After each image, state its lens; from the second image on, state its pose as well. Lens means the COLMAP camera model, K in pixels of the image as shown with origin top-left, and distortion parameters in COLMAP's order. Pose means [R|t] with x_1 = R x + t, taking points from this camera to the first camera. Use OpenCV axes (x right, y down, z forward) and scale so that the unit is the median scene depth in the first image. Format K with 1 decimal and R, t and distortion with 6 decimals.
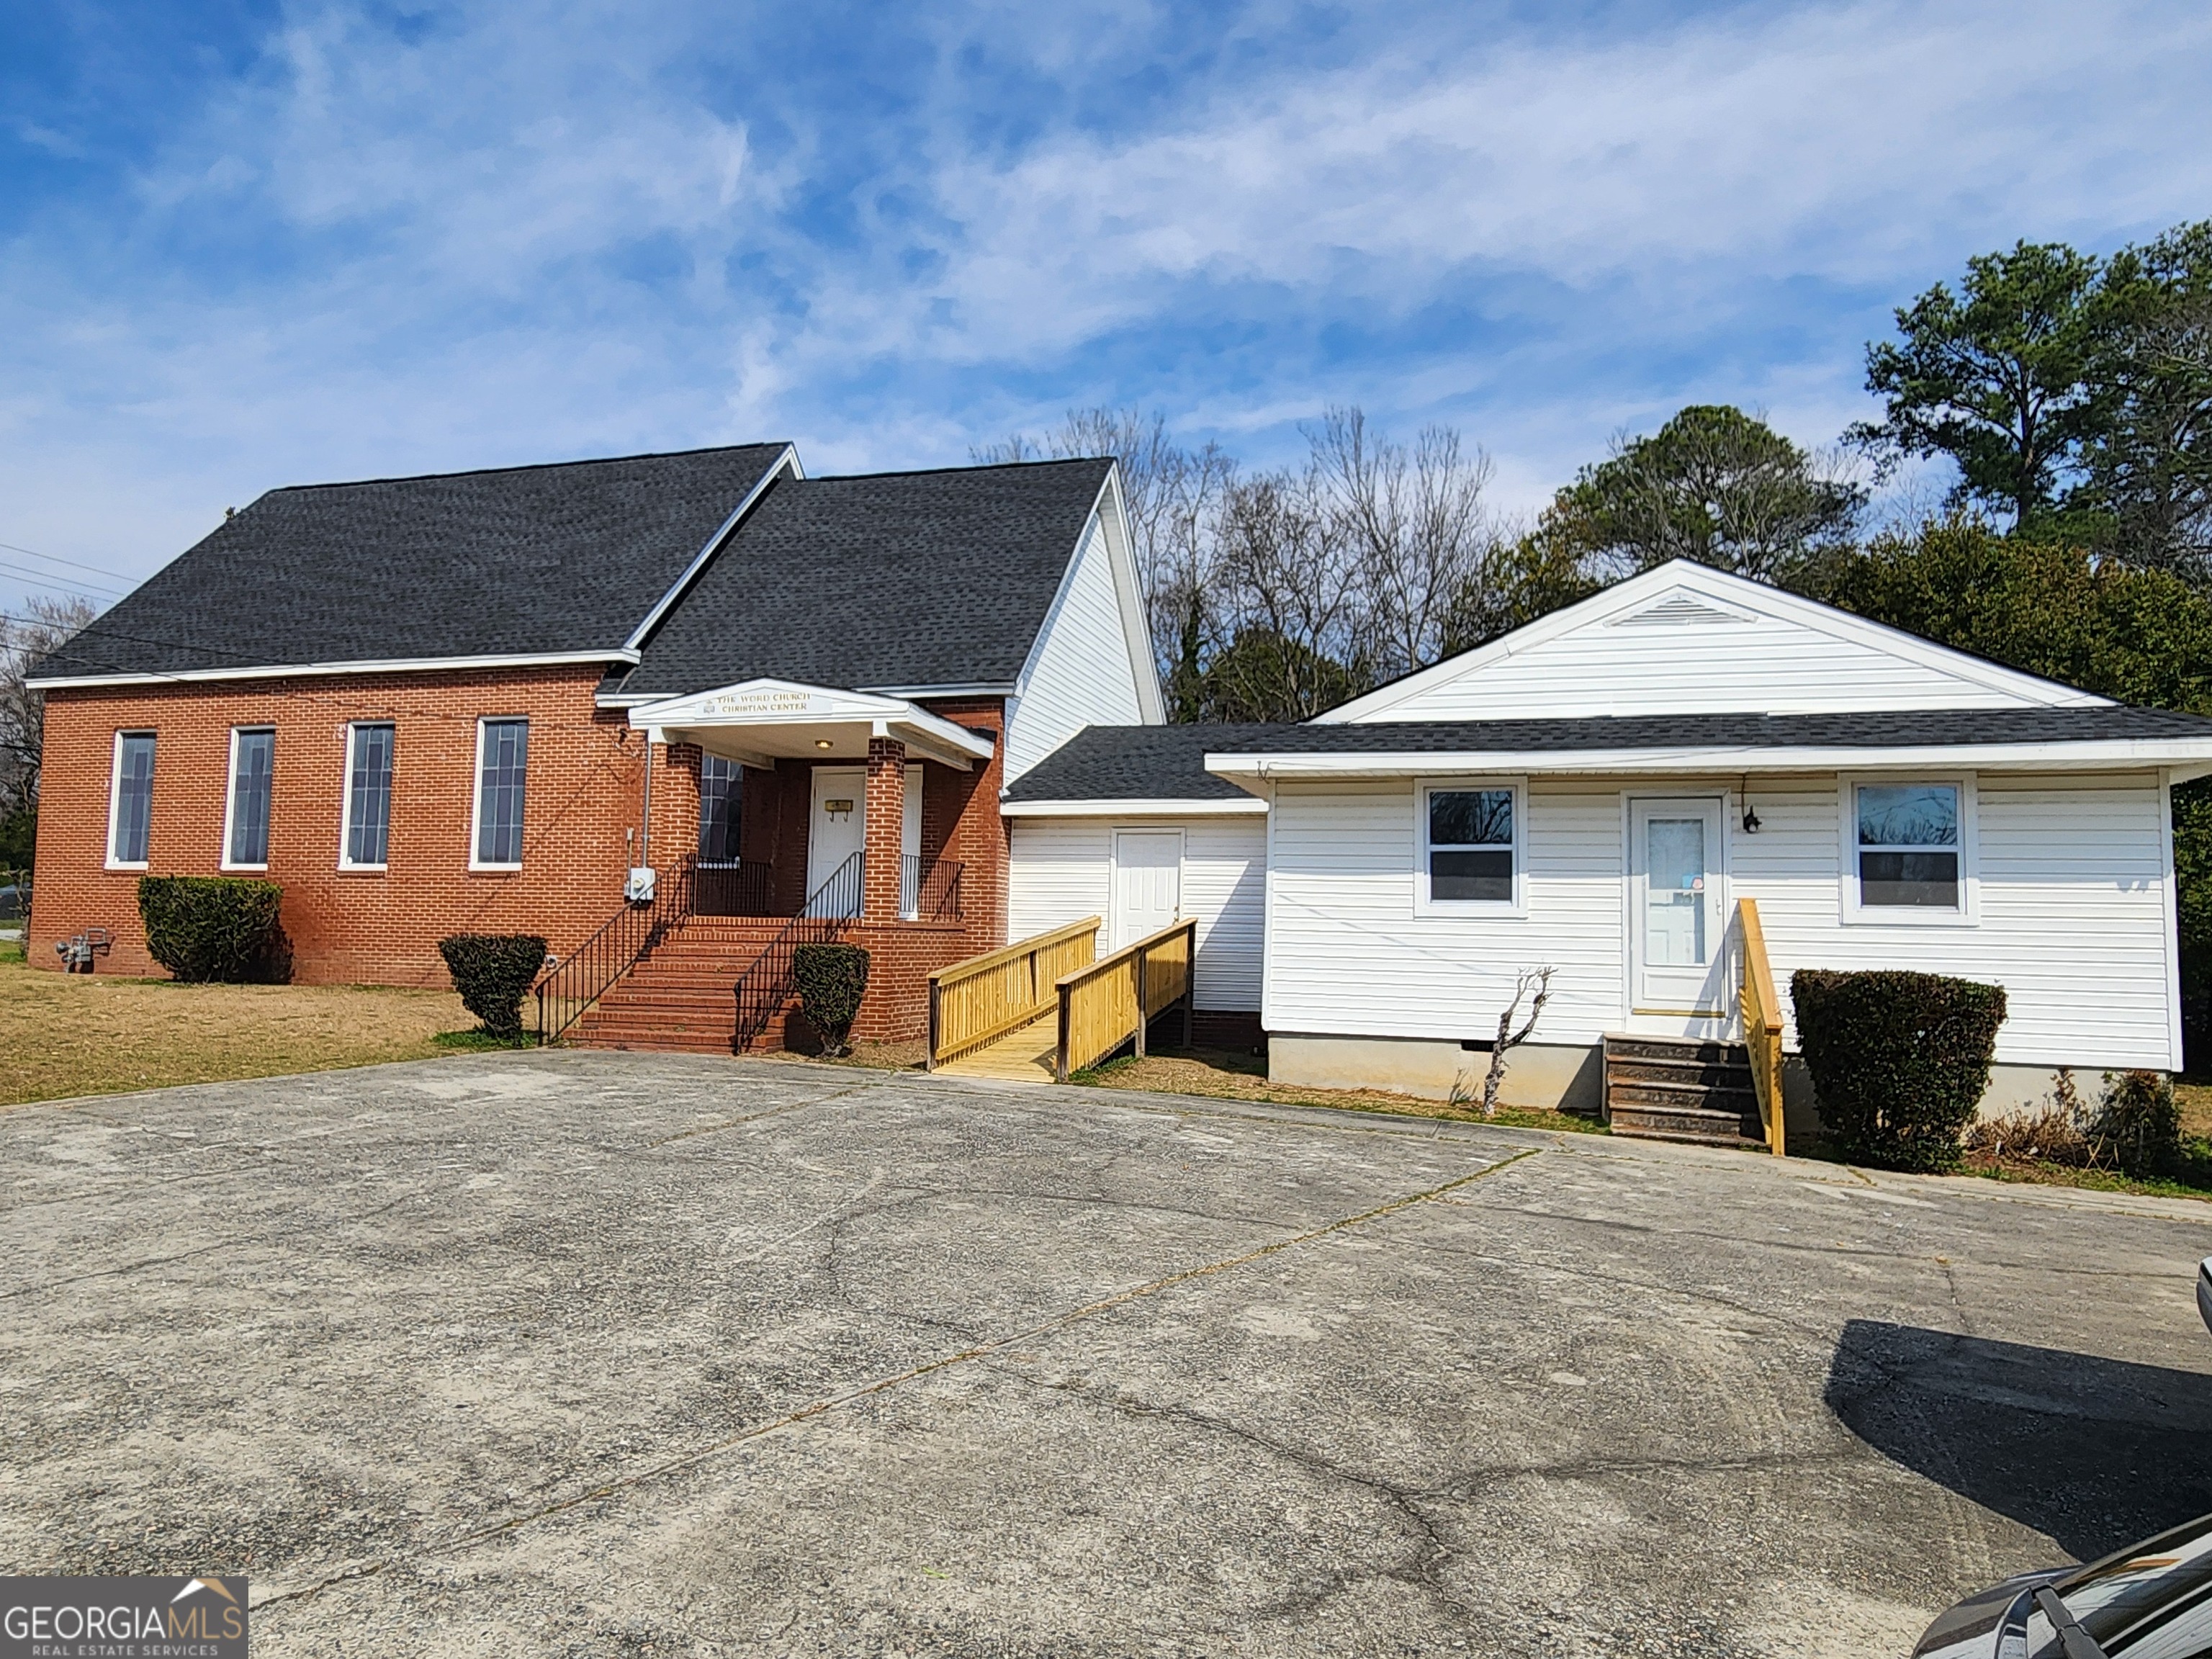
lens RADIAL K [[1395.9, 0, 1096.1], [0, 1395.9, 836.5], [0, 0, 1]] dist [0.004056, 0.001045]
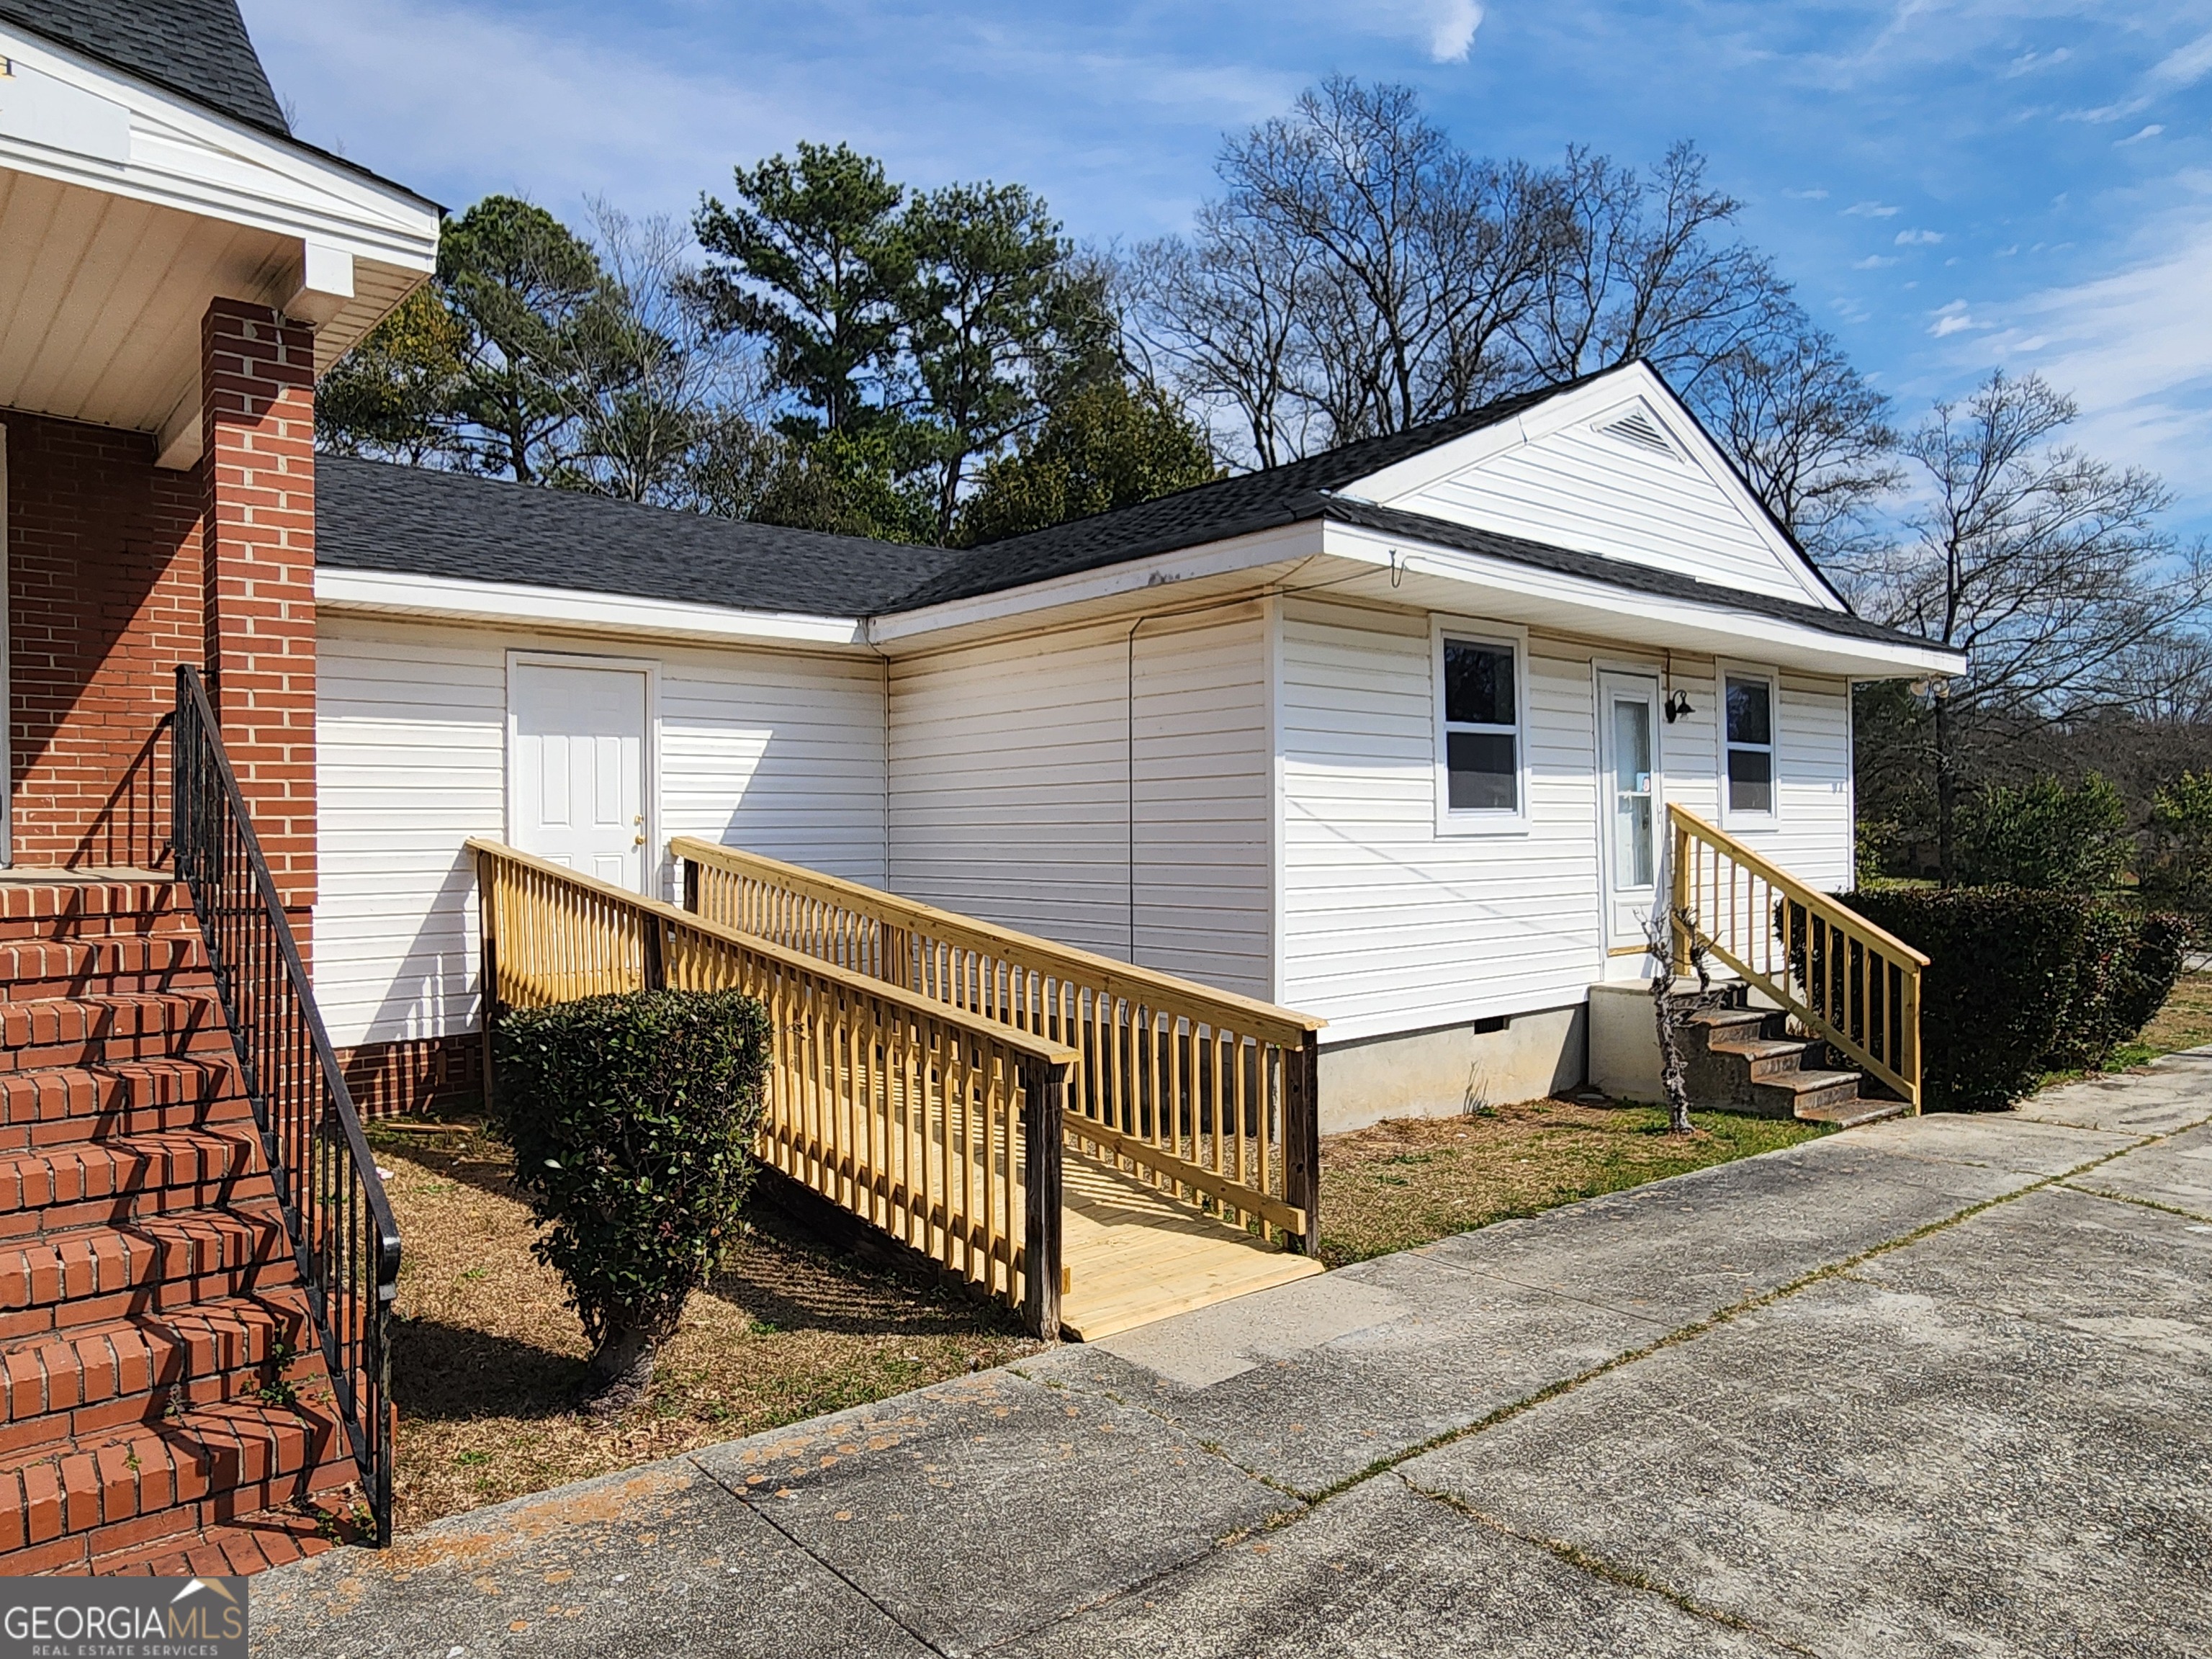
lens RADIAL K [[1395.9, 0, 1047.2], [0, 1395.9, 835.5], [0, 0, 1]] dist [0.004056, 0.001045]
pose [[0.537206, -0.031295, 0.842870, -0.263545], [-0.043342, 0.996967, 0.064640, 0.016357], [-0.842337, -0.071257, 0.534221, 0.542449]]
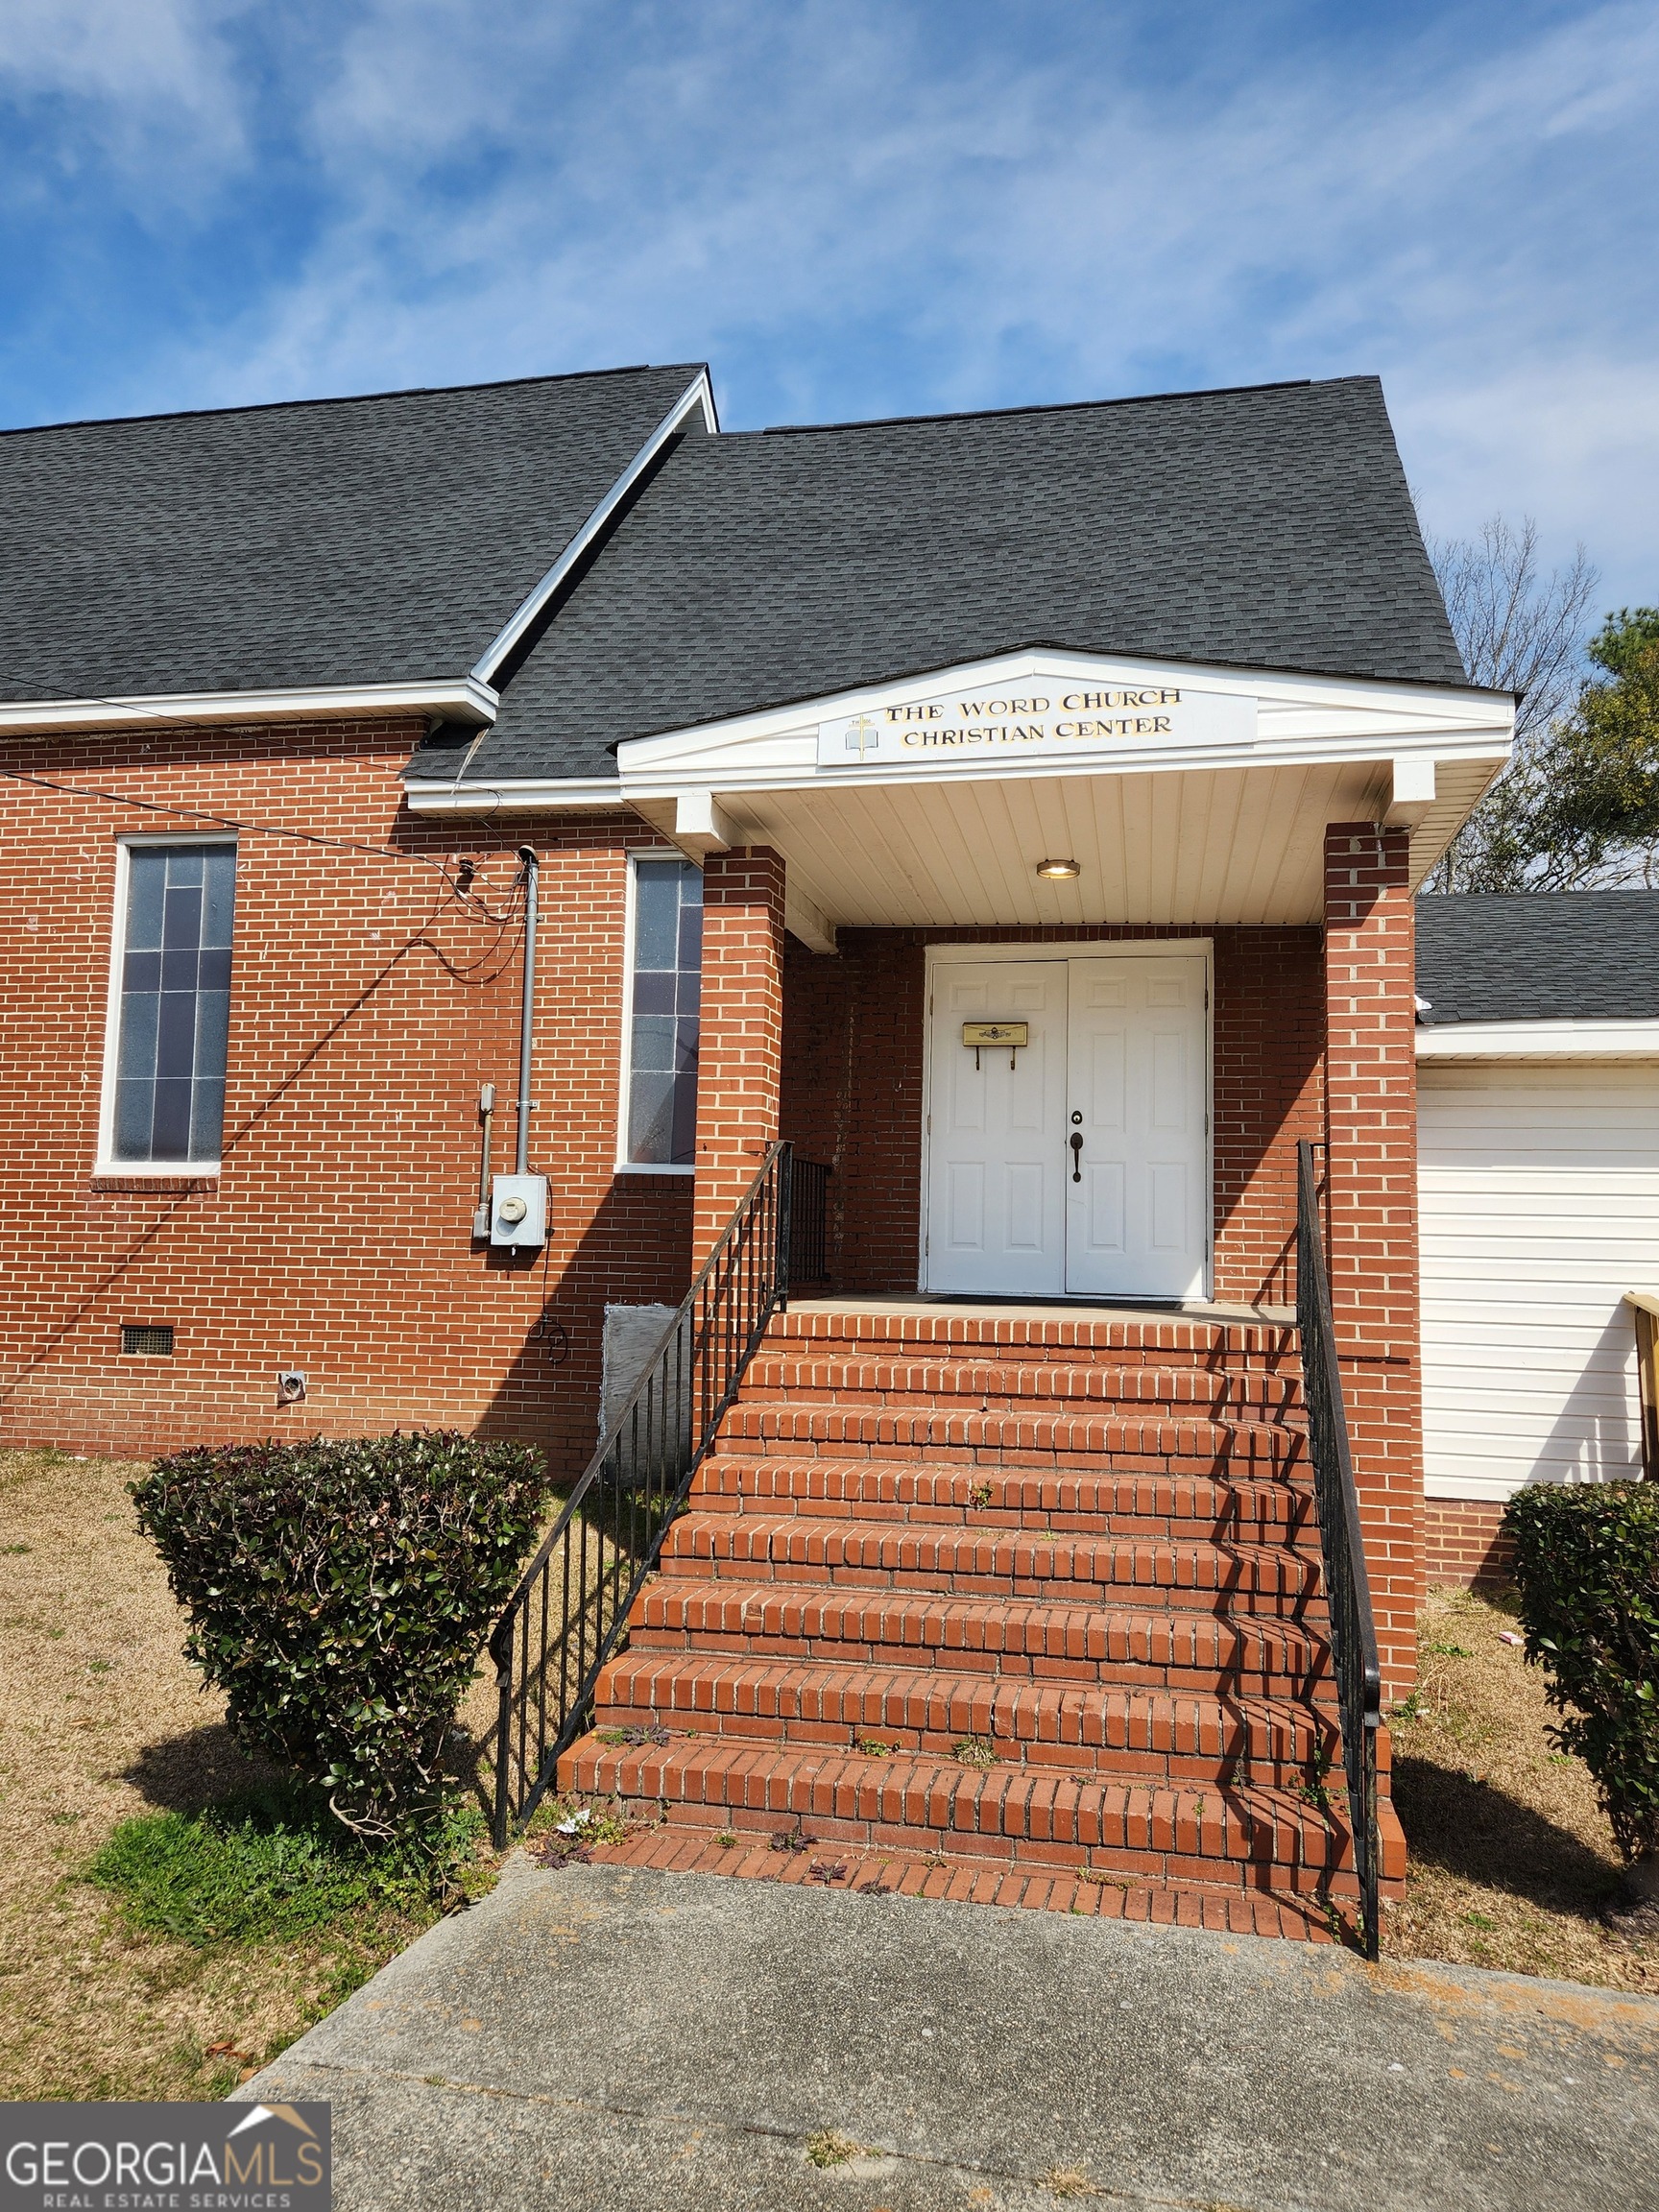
lens RADIAL K [[1555.0, 0, 842.3], [0, 1555.0, 1100.9], [0, 0, 1]] dist [0.074636, -0.056656]
pose [[0.997117, 0.006887, 0.075560, -0.255036], [-0.005776, 0.999872, -0.014922, 0.006313], [-0.075653, 0.014442, 0.997030, 0.491545]]
